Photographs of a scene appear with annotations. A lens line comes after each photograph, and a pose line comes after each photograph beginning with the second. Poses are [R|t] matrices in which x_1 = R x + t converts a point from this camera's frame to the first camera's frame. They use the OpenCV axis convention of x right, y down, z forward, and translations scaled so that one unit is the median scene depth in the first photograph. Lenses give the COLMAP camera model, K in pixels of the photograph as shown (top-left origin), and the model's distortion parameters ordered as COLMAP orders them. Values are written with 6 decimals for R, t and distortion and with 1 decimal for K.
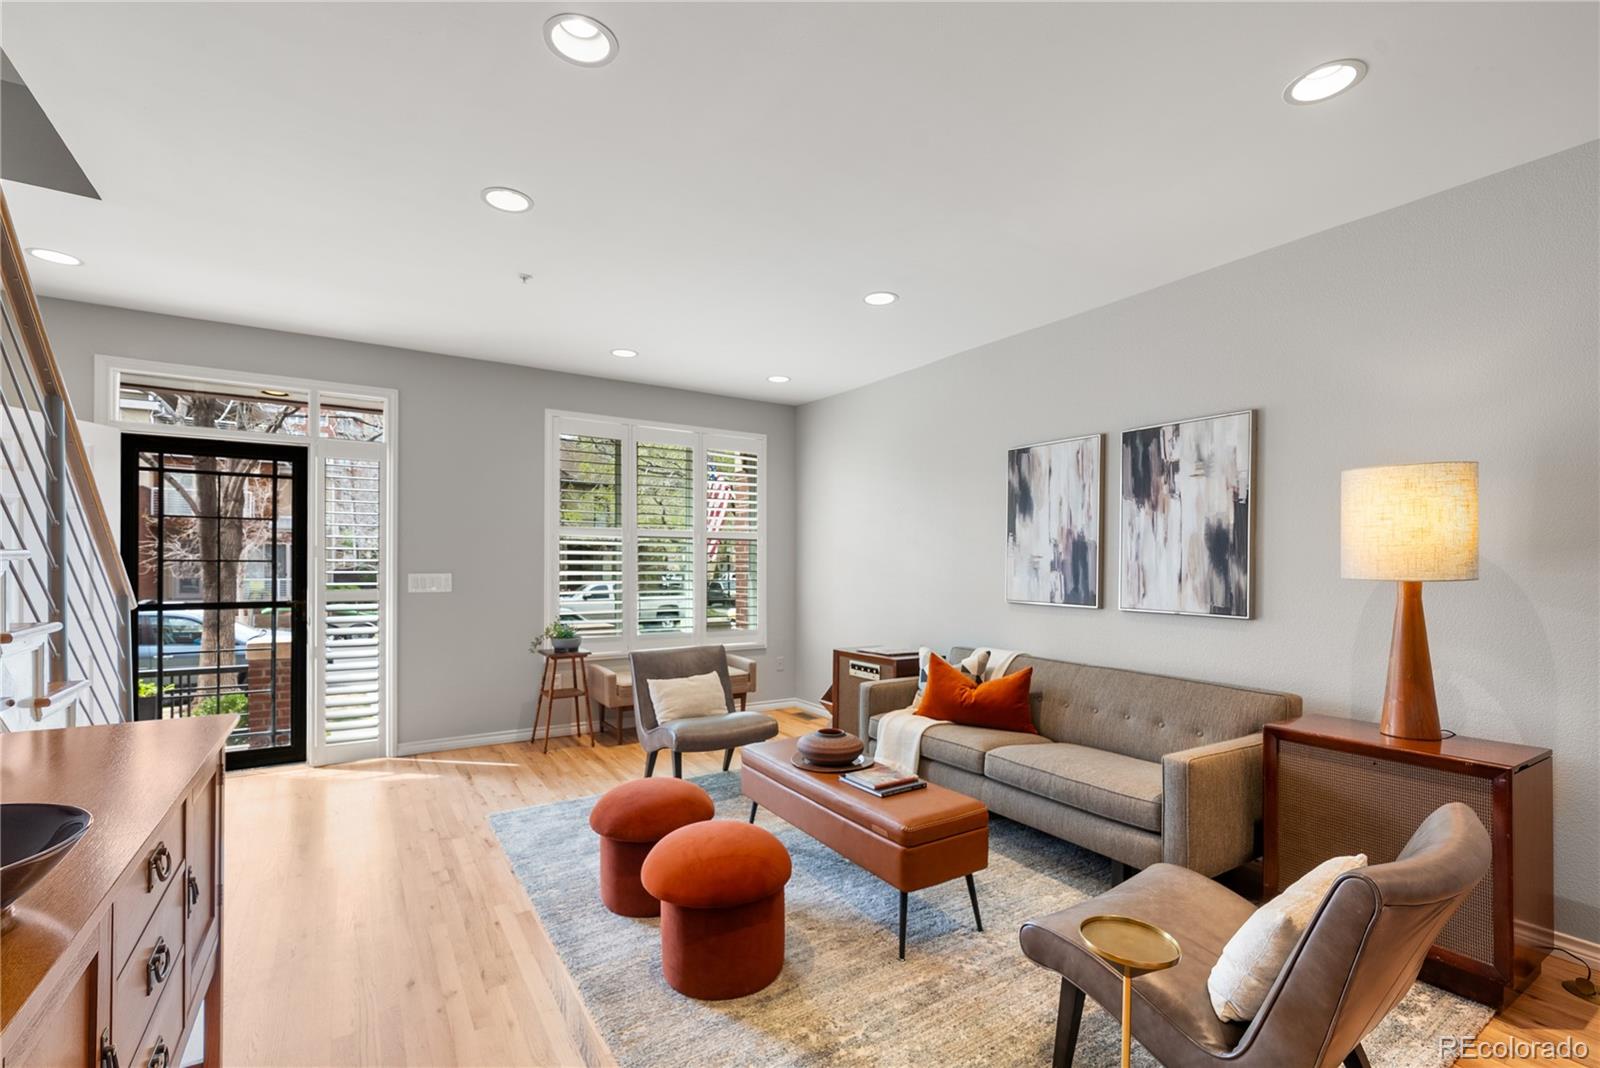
lens RADIAL K [[706.9, 0, 790.3], [0, 706.9, 560.6], [0, 0, 1]] dist [0.000167, -0.000059]
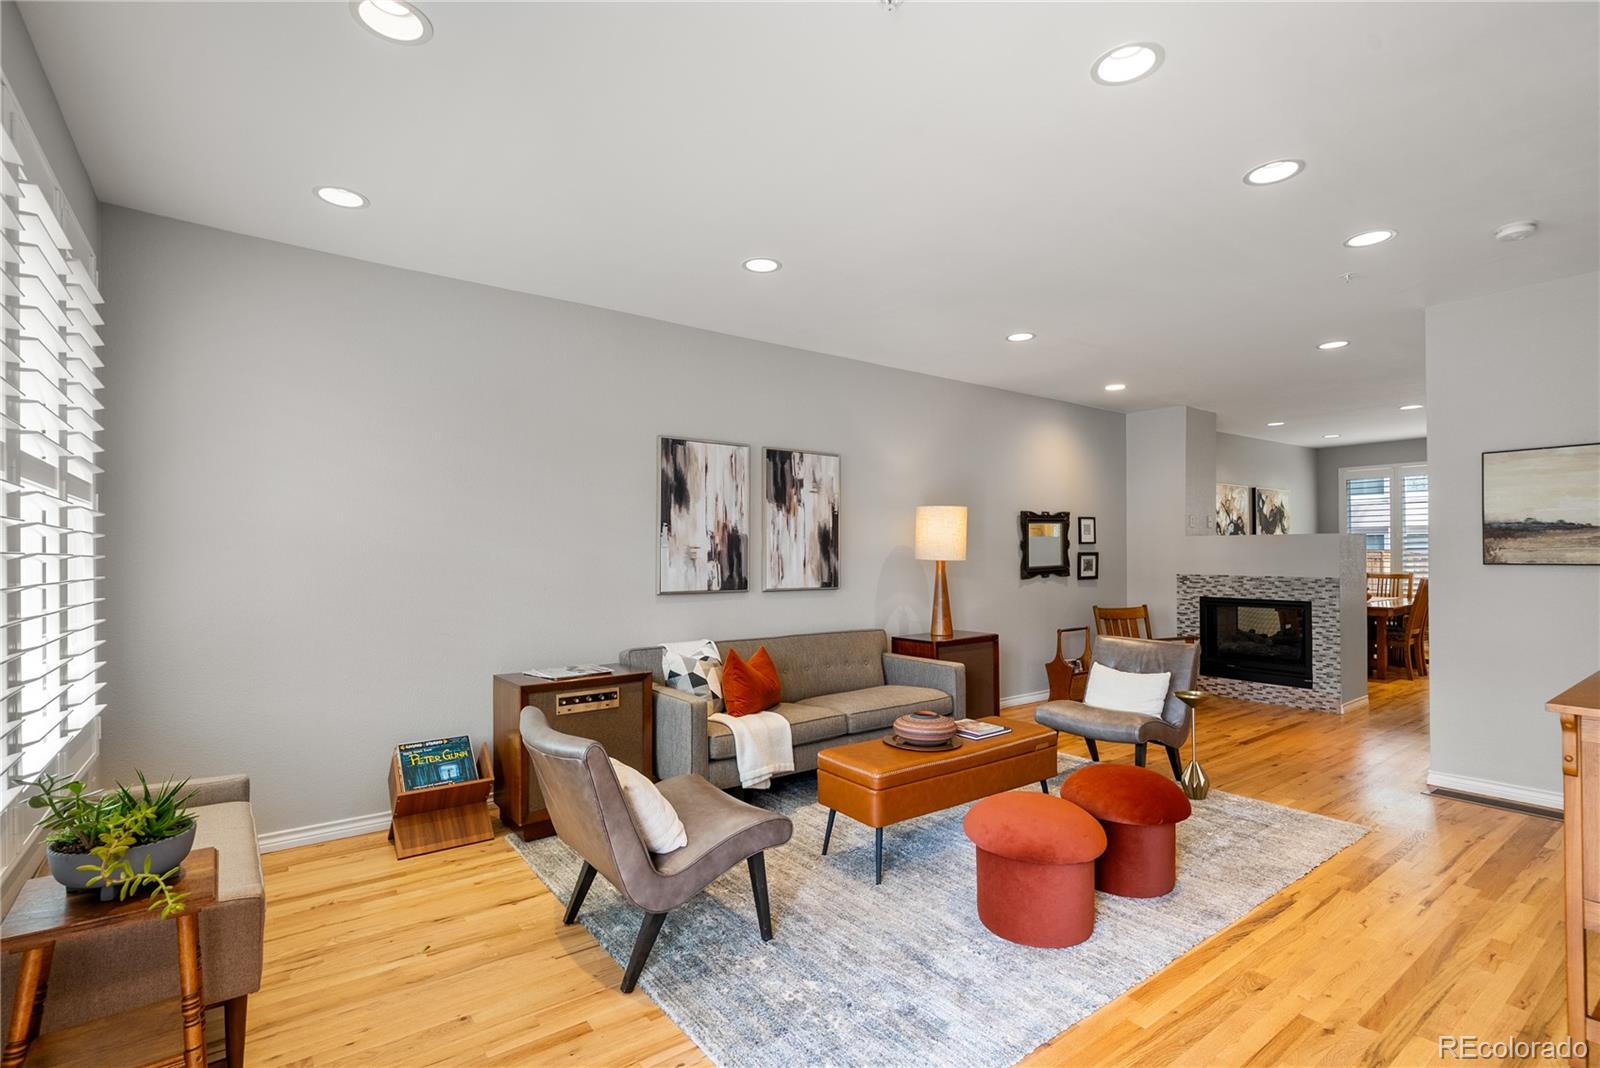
lens RADIAL K [[749.4, 0, 790.1], [0, 749.4, 551.9], [0, 0, 1]] dist [-0.003464, -0.000023]
pose [[-0.073069, -0.002224, 0.997324, -0.881826], [0.000781, 0.999997, 0.002287, -0.001828], [-0.997327, 0.000946, -0.073067, 1.086527]]
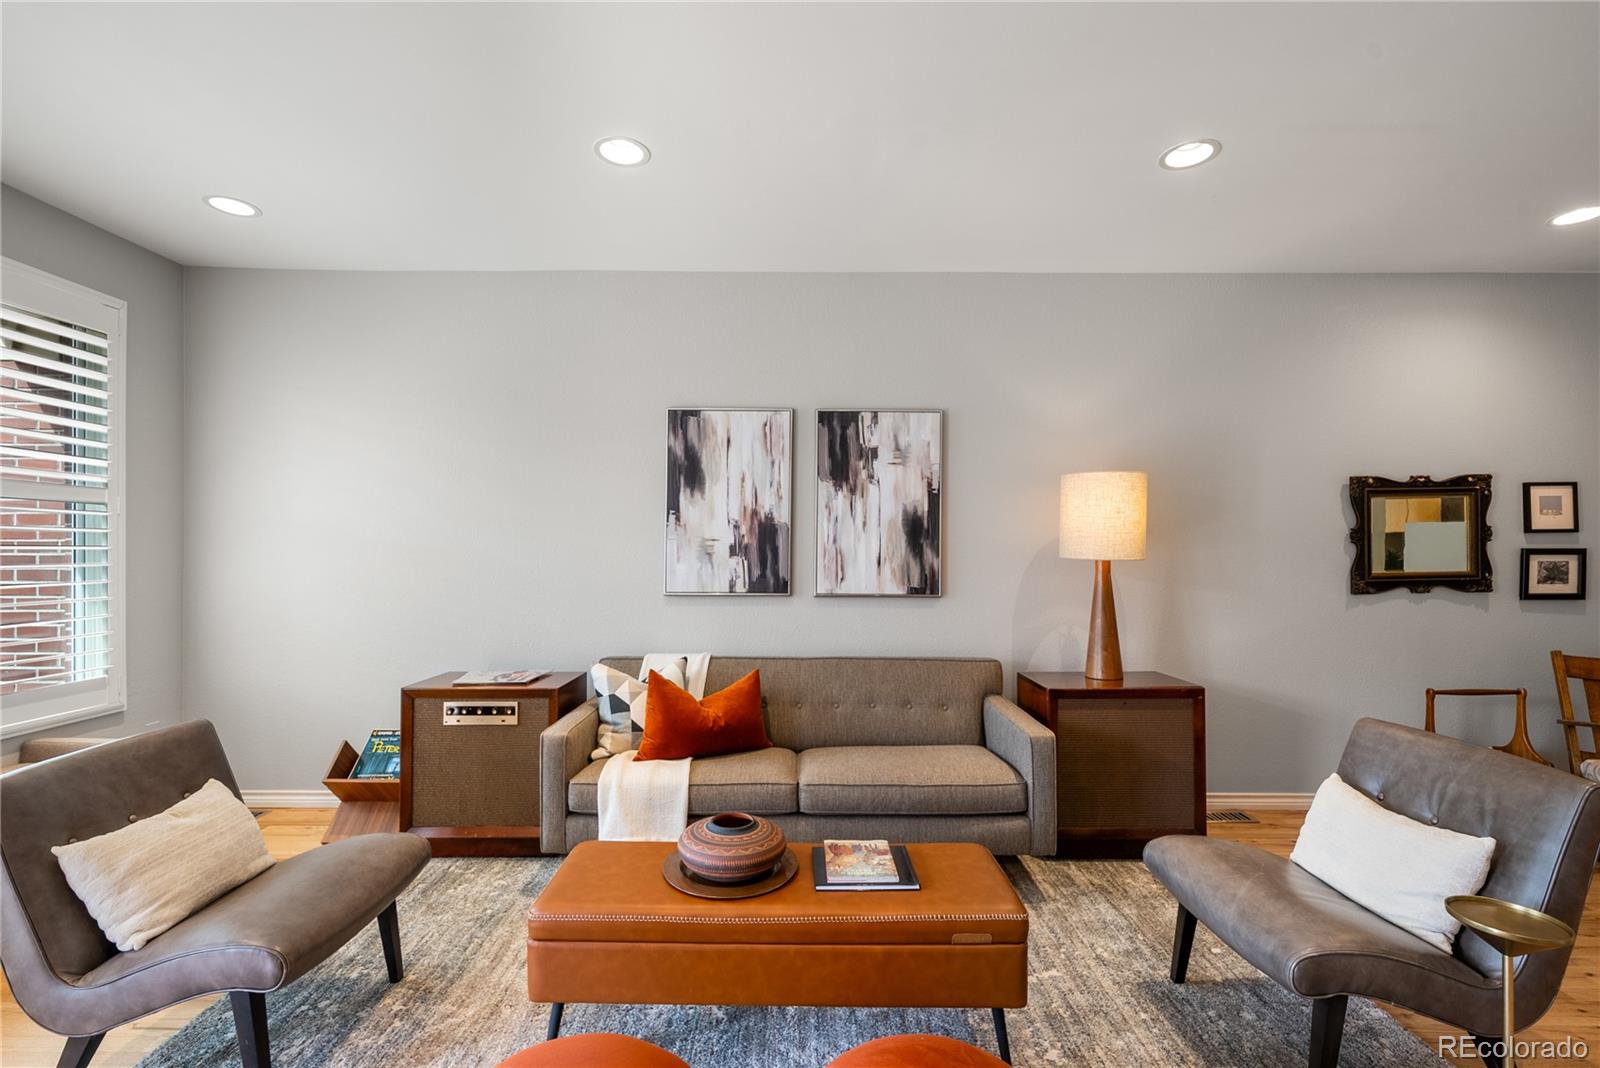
lens RADIAL K [[700.9, 0, 793.9], [0, 700.9, 546.5], [0, 0, 1]] dist [0.000667, 0.000115]
pose [[0.533880, 0.000787, 0.845560, -0.364111], [-0.001426, 0.999999, -0.000030, 0.003153], [-0.845559, -0.001190, 0.533880, 0.533985]]
